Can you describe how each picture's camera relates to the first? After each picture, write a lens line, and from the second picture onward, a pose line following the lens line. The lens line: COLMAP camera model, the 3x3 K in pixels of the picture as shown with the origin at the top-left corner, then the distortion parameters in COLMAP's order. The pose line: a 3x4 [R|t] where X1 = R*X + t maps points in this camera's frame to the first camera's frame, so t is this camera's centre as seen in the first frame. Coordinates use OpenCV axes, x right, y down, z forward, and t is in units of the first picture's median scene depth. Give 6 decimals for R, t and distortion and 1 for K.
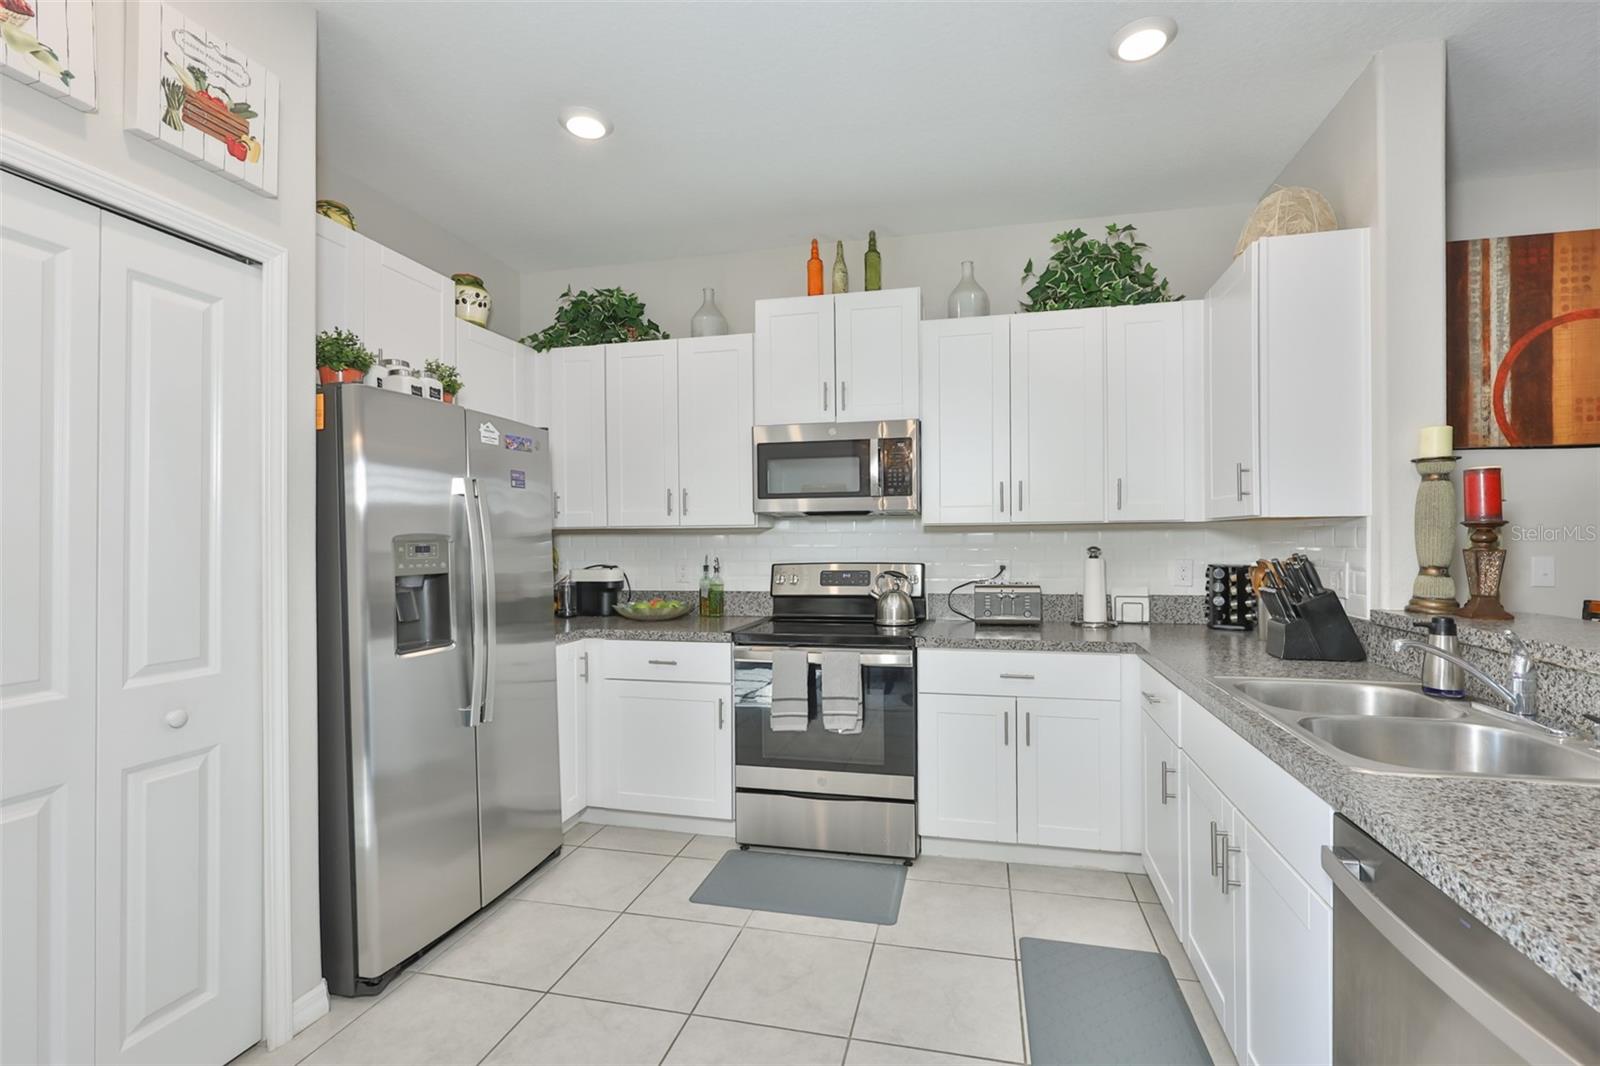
lens RADIAL K [[697.2, 0, 824.7], [0, 697.2, 538.2], [0, 0, 1]] dist [0.002257, 0.000224]
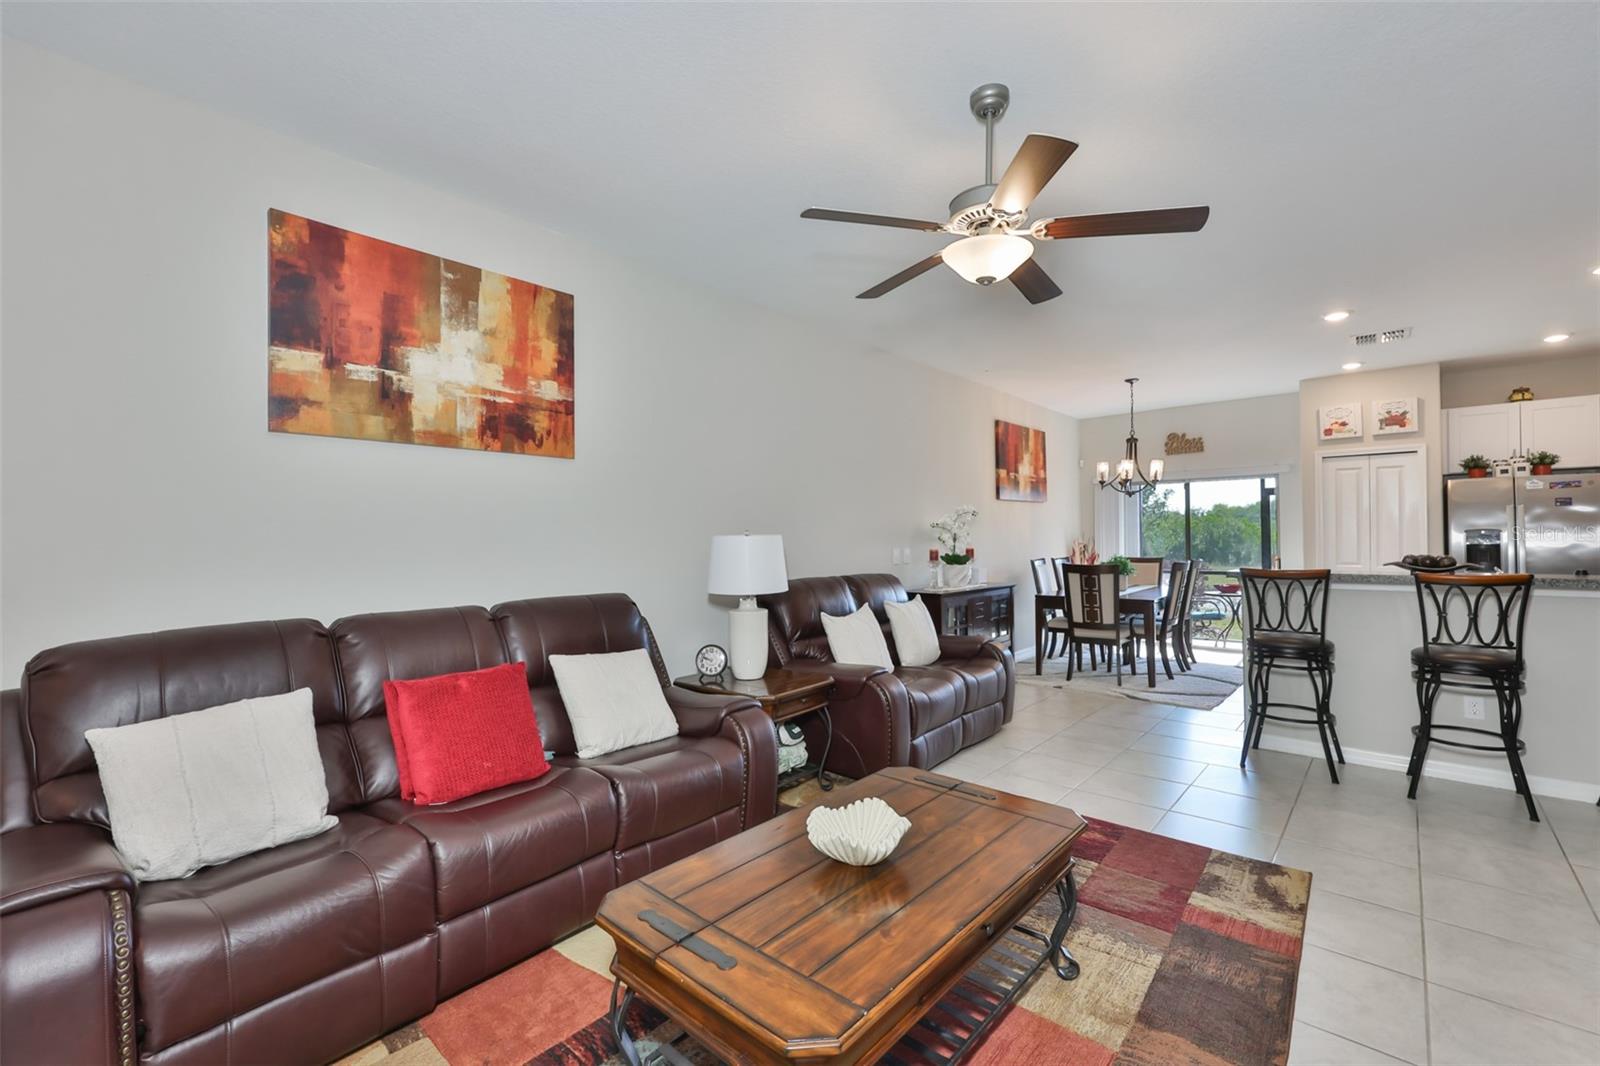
lens RADIAL K [[730.7, 0, 817.3], [0, 730.7, 533.6], [0, 0, 1]] dist [0.001381, 0.000242]
pose [[-0.447681, 0.003191, -0.894187, 2.421789], [0.014222, 0.999893, -0.003552, -0.011727], [0.894080, -0.014307, -0.447679, -0.017978]]
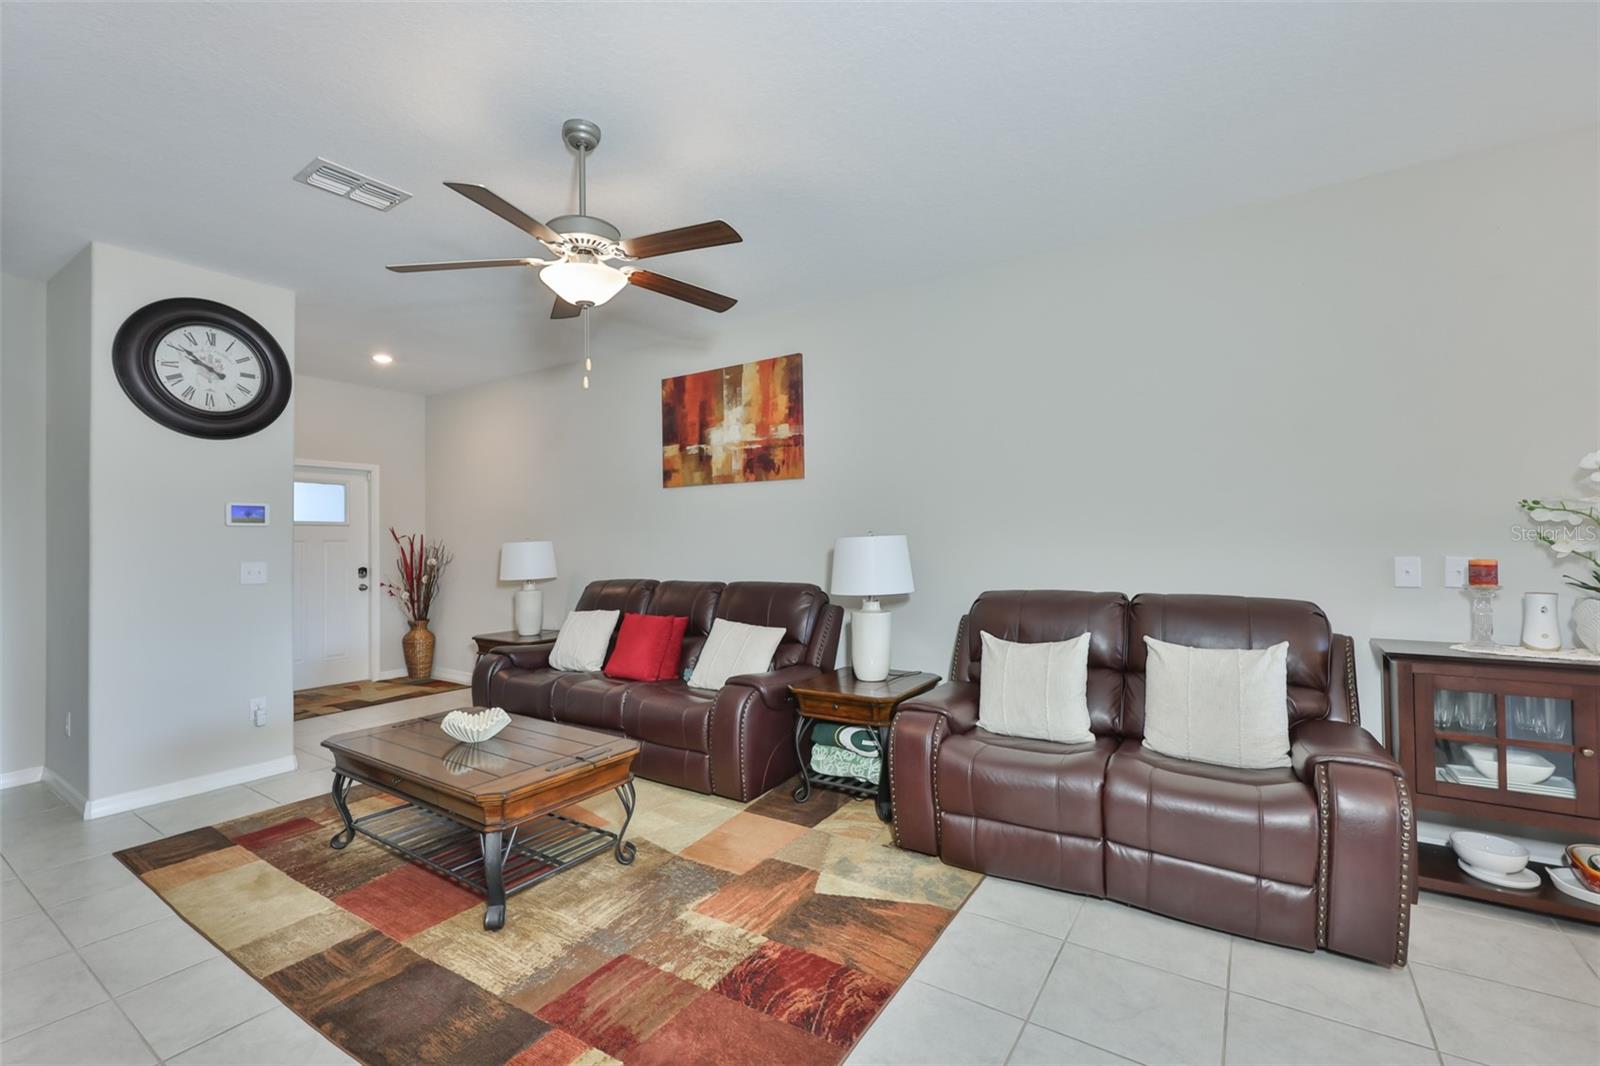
lens RADIAL K [[686.9, 0, 792.4], [0, 686.9, 537.7], [0, 0, 1]] dist [0.000006, 0.000258]
pose [[-0.929141, 0.018041, 0.369285, 0.937908], [0.015645, 0.999833, -0.009483, -0.003629], [-0.369394, -0.003034, -0.929268, 0.485074]]
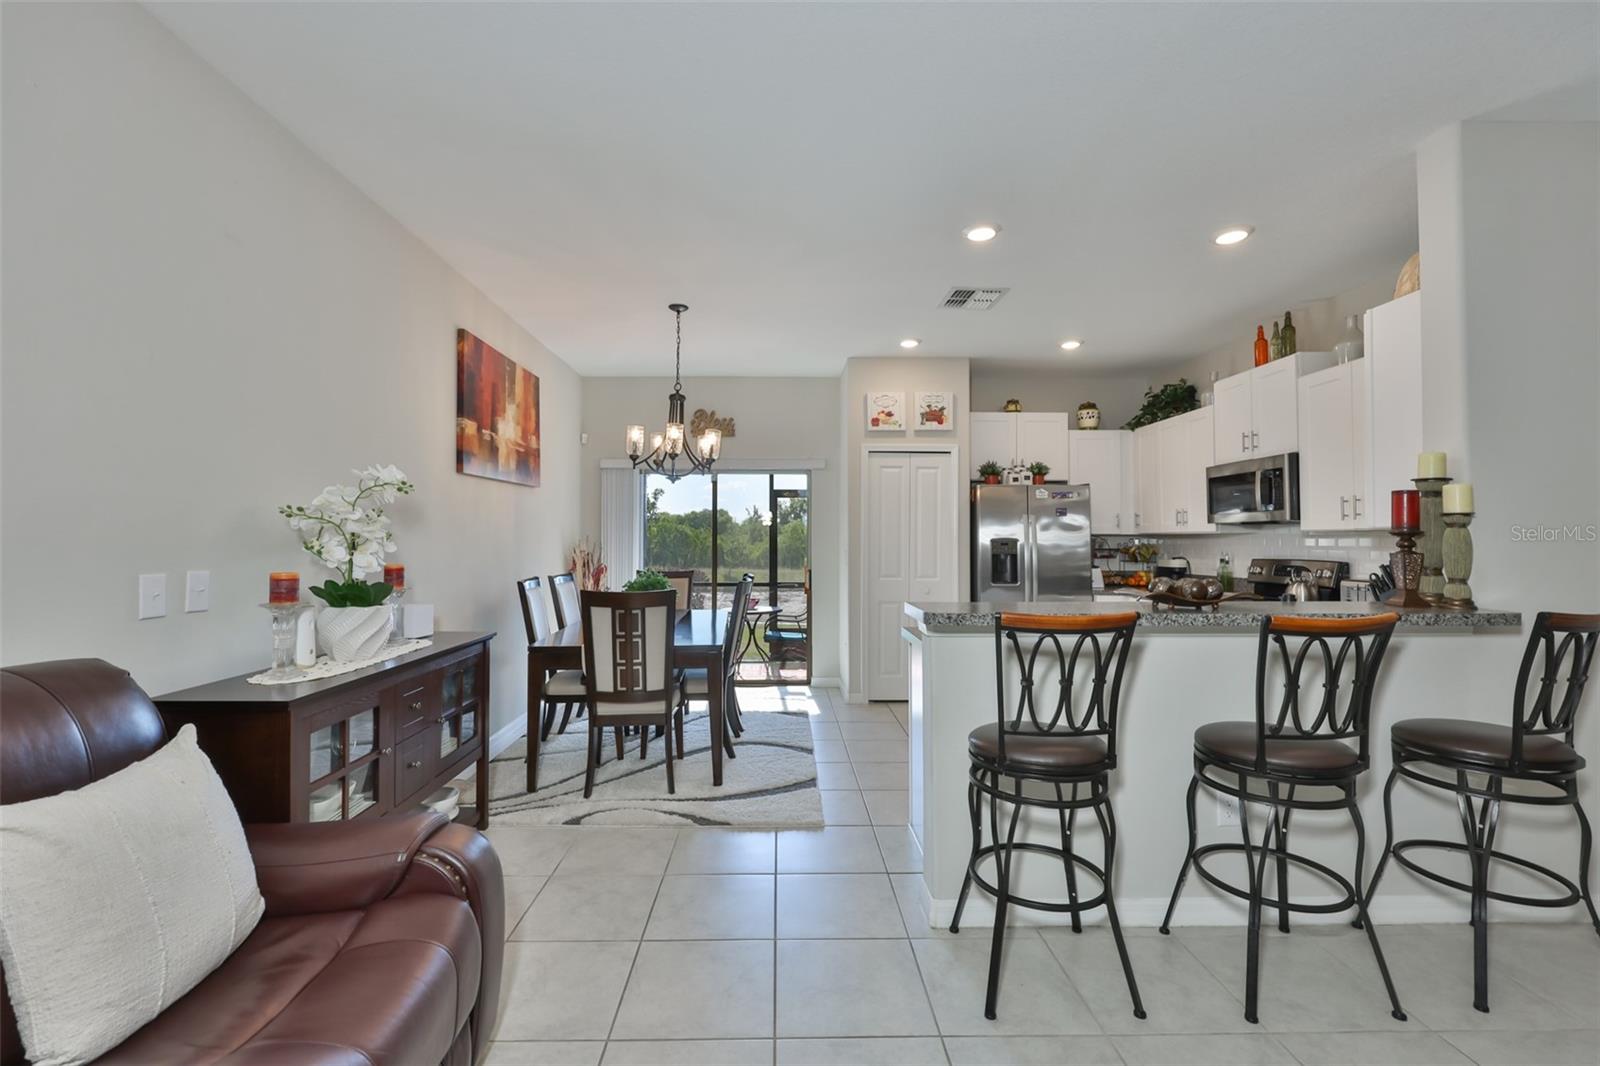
lens RADIAL K [[675.8, 0, 776.2], [0, 675.8, 528.3], [0, 0, 1]] dist [-0.013729, 0.000055]
pose [[0.222808, -0.011756, -0.974792, 1.278173], [0.000182, 0.999928, -0.012017, -0.009576], [0.974862, 0.002500, 0.222794, -0.283715]]
